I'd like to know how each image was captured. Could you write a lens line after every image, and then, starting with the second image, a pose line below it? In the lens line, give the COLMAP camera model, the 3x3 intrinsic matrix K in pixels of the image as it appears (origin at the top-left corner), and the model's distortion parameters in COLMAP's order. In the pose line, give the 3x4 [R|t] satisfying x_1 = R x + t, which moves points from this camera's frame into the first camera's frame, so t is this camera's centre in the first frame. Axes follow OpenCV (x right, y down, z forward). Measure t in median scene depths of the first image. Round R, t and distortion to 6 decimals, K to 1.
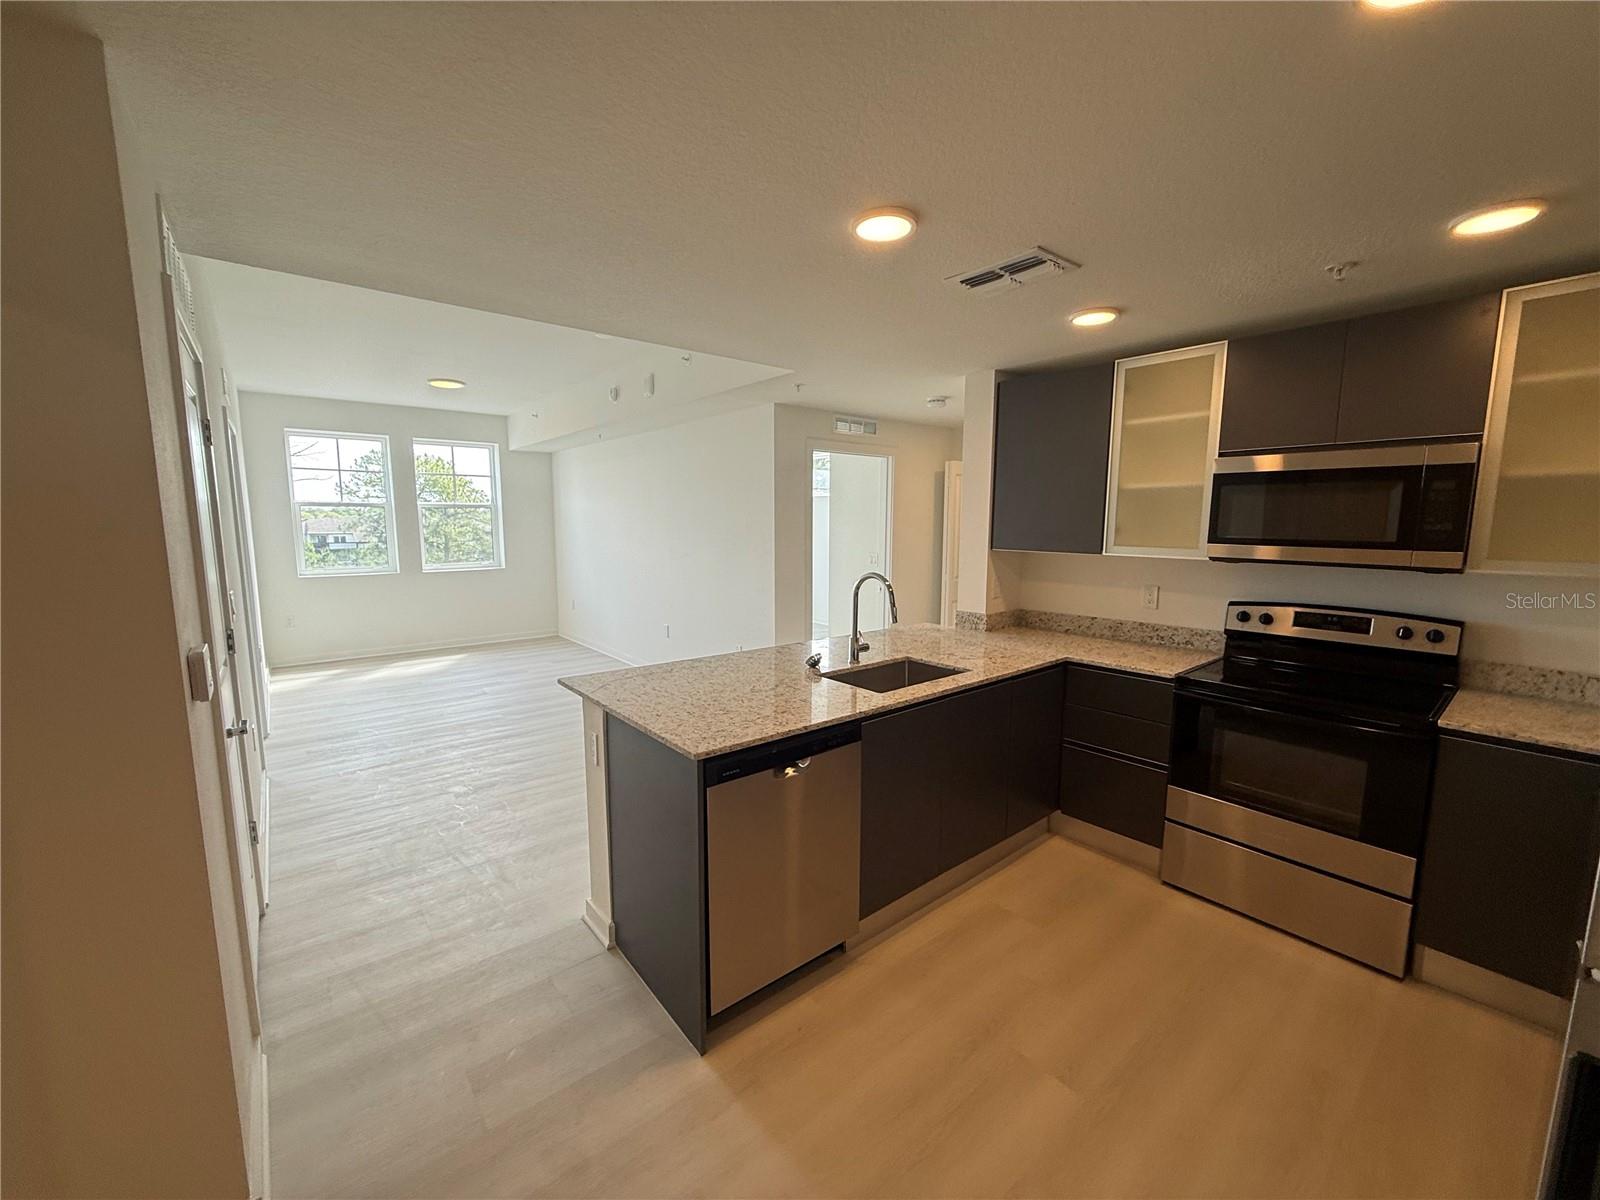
lens RADIAL K [[636.6, 0, 800.0], [0, 636.6, 600.0], [0, 0, 1]] dist [0.001550, 0.000105]
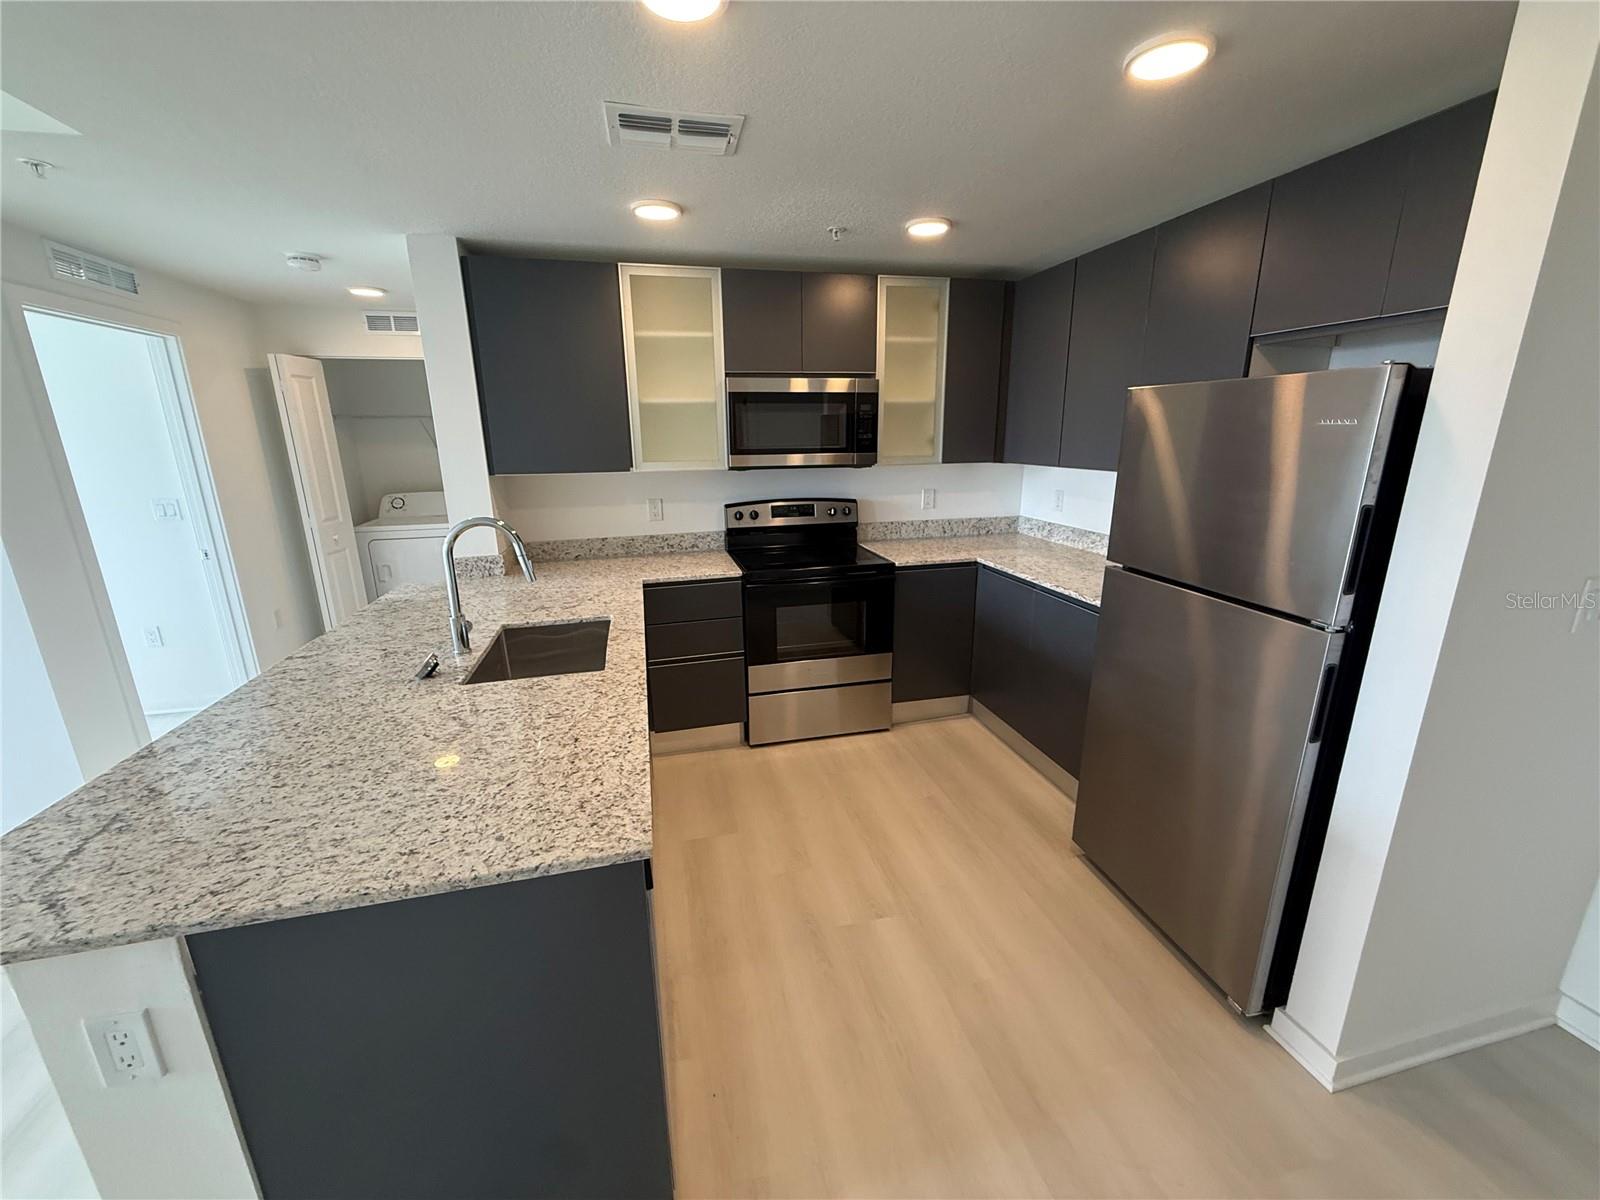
lens RADIAL K [[632.5, 0, 792.6], [0, 632.5, 599.5], [0, 0, 1]] dist [0.000522, -0.000082]
pose [[0.438363, -0.238847, 0.866481, -0.333001], [0.128573, 0.970794, 0.202554, -0.049158], [-0.889554, 0.022614, 0.456270, 0.363550]]
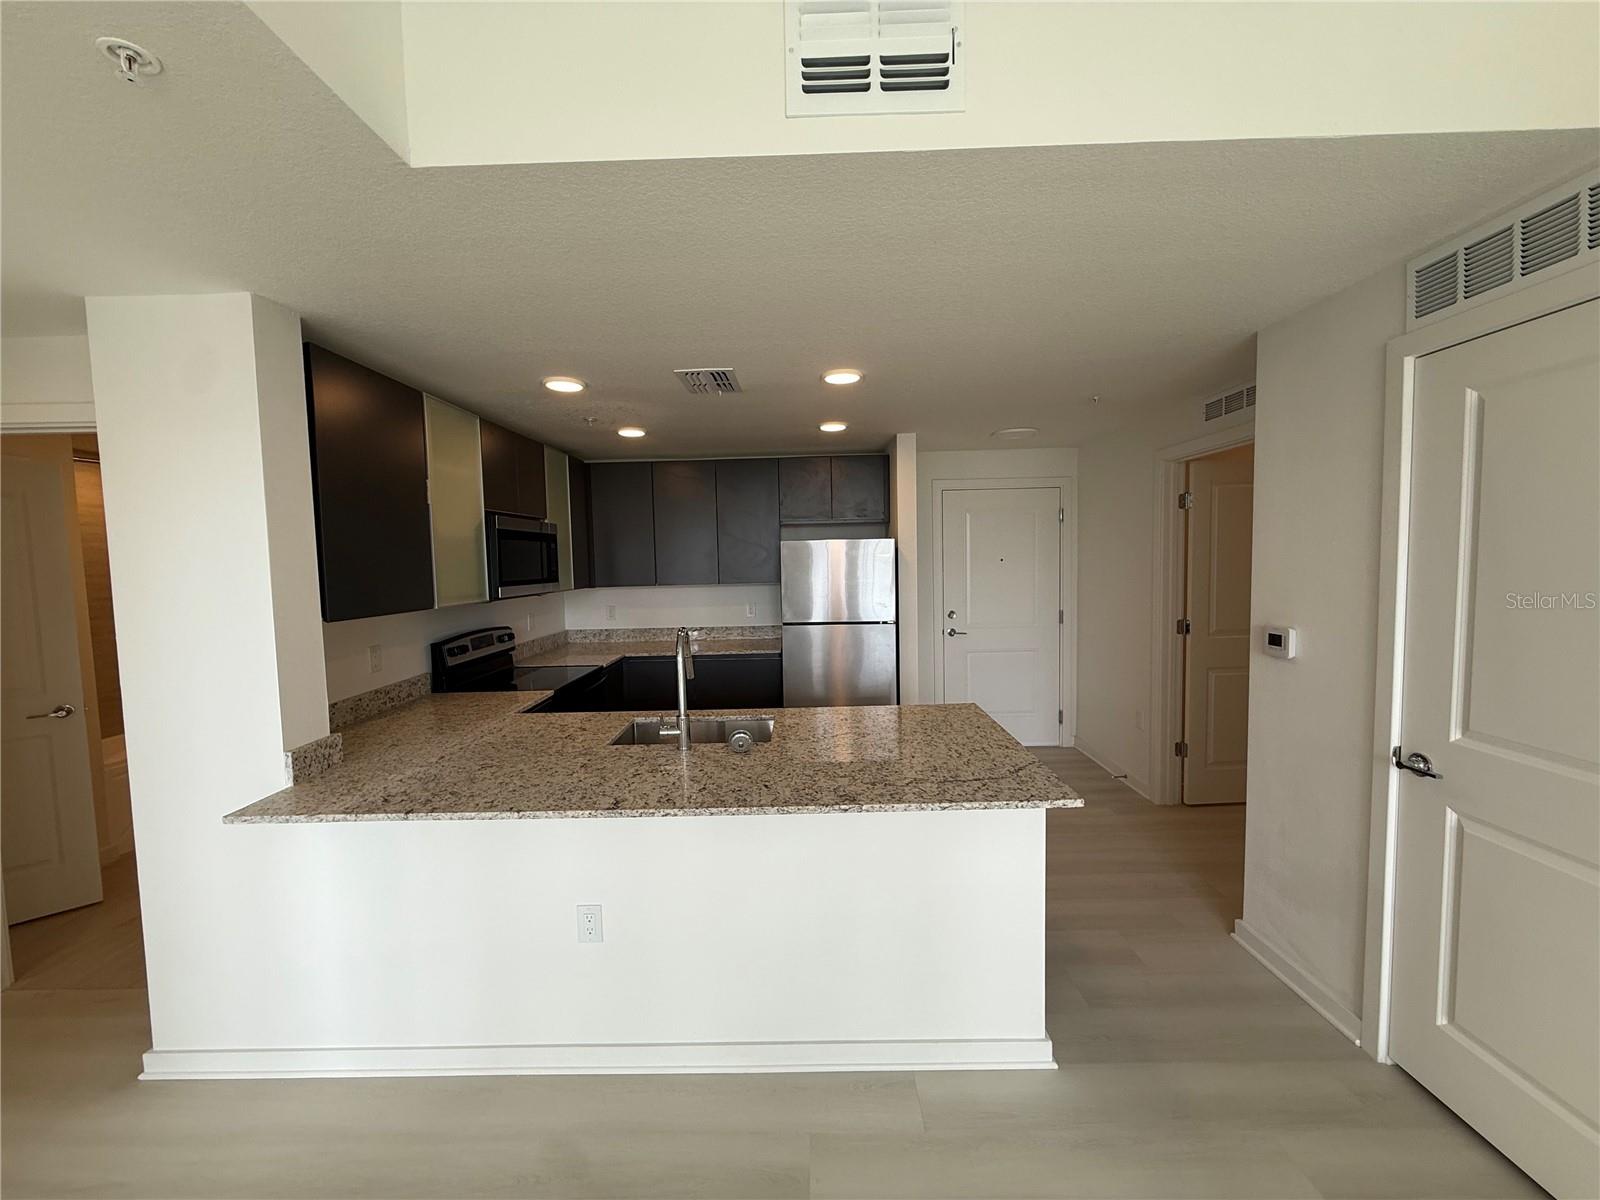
lens RADIAL K [[636.6, 0, 800.0], [0, 636.6, 600.0], [0, 0, 1]] dist [0.001550, 0.000105]
pose [[-0.763689, -0.027137, 0.645014, -0.501644], [0.104265, 0.980815, 0.164714, -0.186029], [-0.637109, 0.193043, -0.746208, 1.426060]]
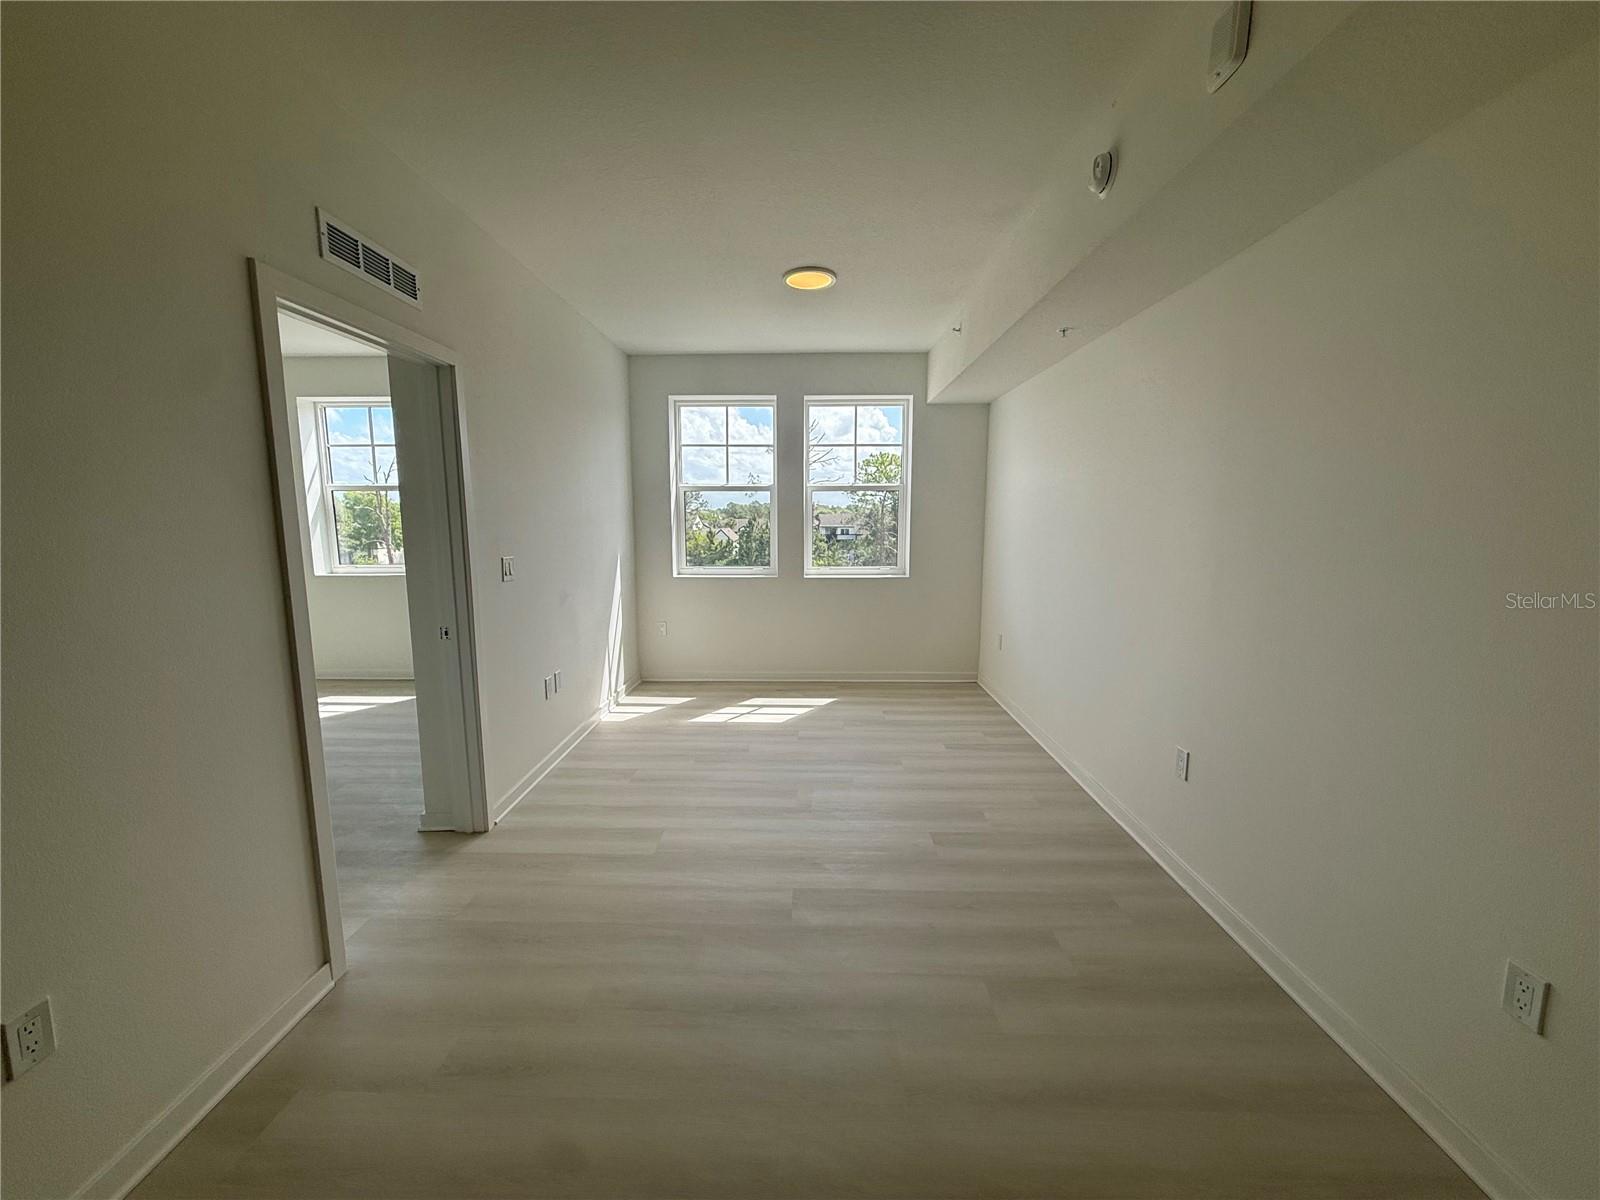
lens RADIAL K [[636.6, 0, 800.0], [0, 636.6, 600.0], [0, 0, 1]] dist [0.001550, 0.000105]
pose [[0.763098, 0.085446, -0.640609, -0.296432], [-0.081387, 0.996036, 0.035905, -0.114576], [0.641138, 0.024738, 0.767027, 1.078714]]
